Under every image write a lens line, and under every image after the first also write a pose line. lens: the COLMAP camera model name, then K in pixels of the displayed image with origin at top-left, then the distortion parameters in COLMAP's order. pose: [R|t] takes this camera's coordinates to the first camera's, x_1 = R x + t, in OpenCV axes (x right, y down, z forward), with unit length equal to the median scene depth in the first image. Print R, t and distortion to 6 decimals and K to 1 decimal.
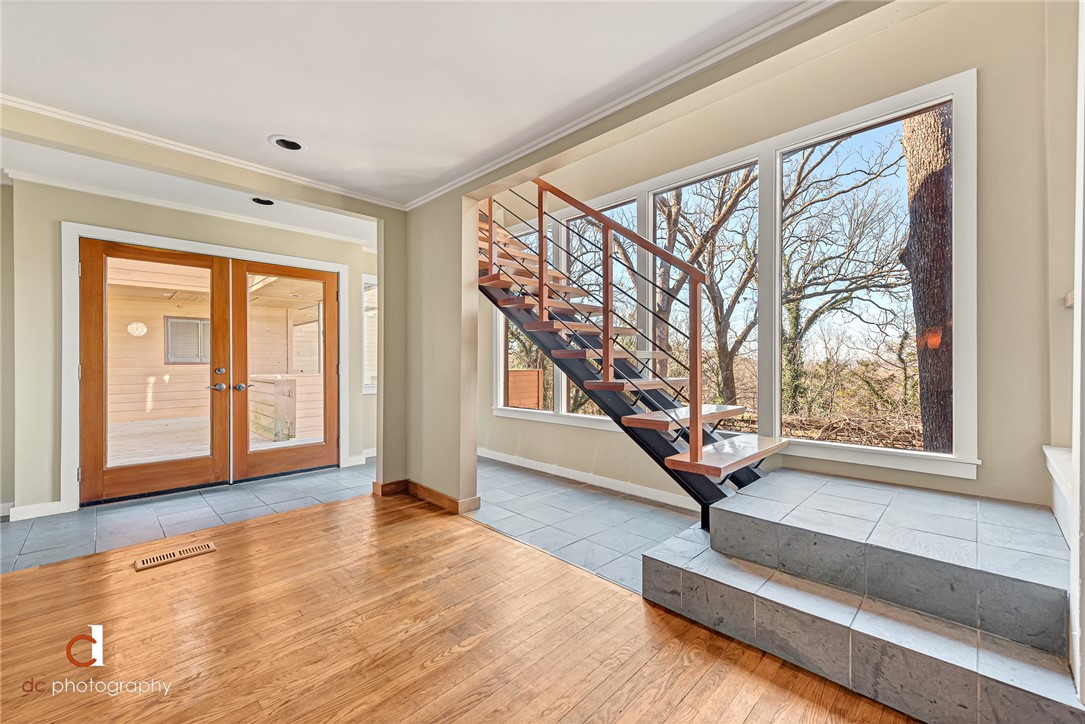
lens RADIAL K [[435.1, 0, 542.5], [0, 435.1, 362.0], [0, 0, 1]] dist [0.001790, 0.000128]
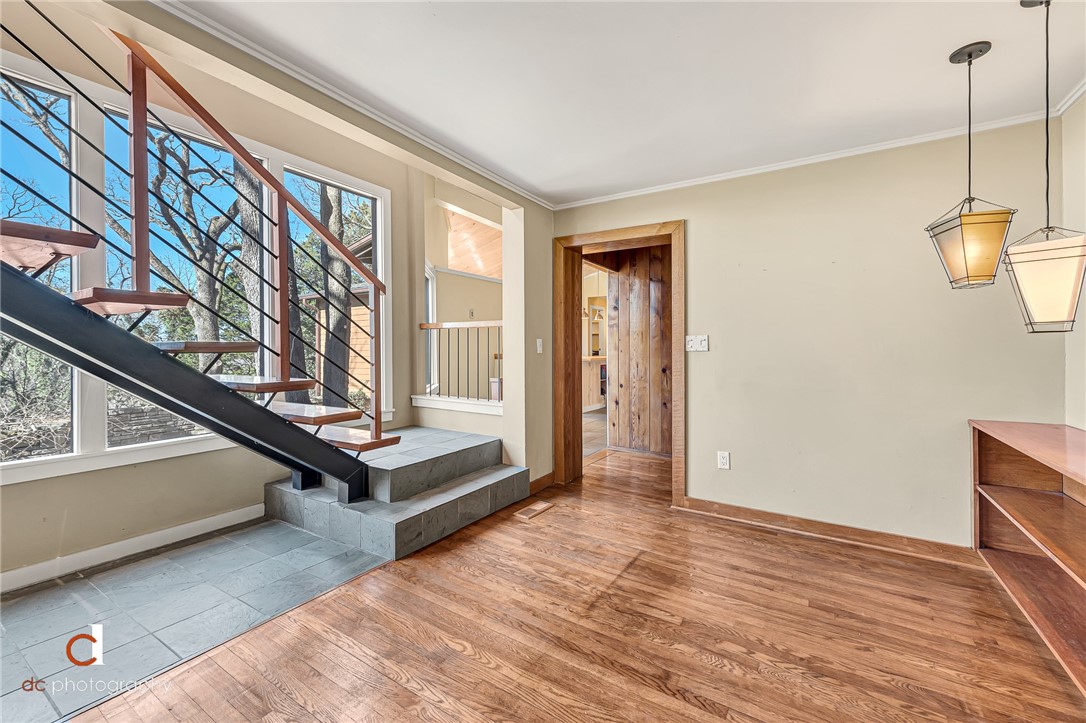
lens RADIAL K [[435.5, 0, 543.0], [0, 435.5, 361.5], [0, 0, 1]] dist [0.001790, 0.000128]
pose [[-0.205980, -0.025489, 0.978224, -1.105801], [0.005790, 0.999611, 0.027265, -0.017956], [-0.978539, 0.011280, -0.205753, 0.970355]]
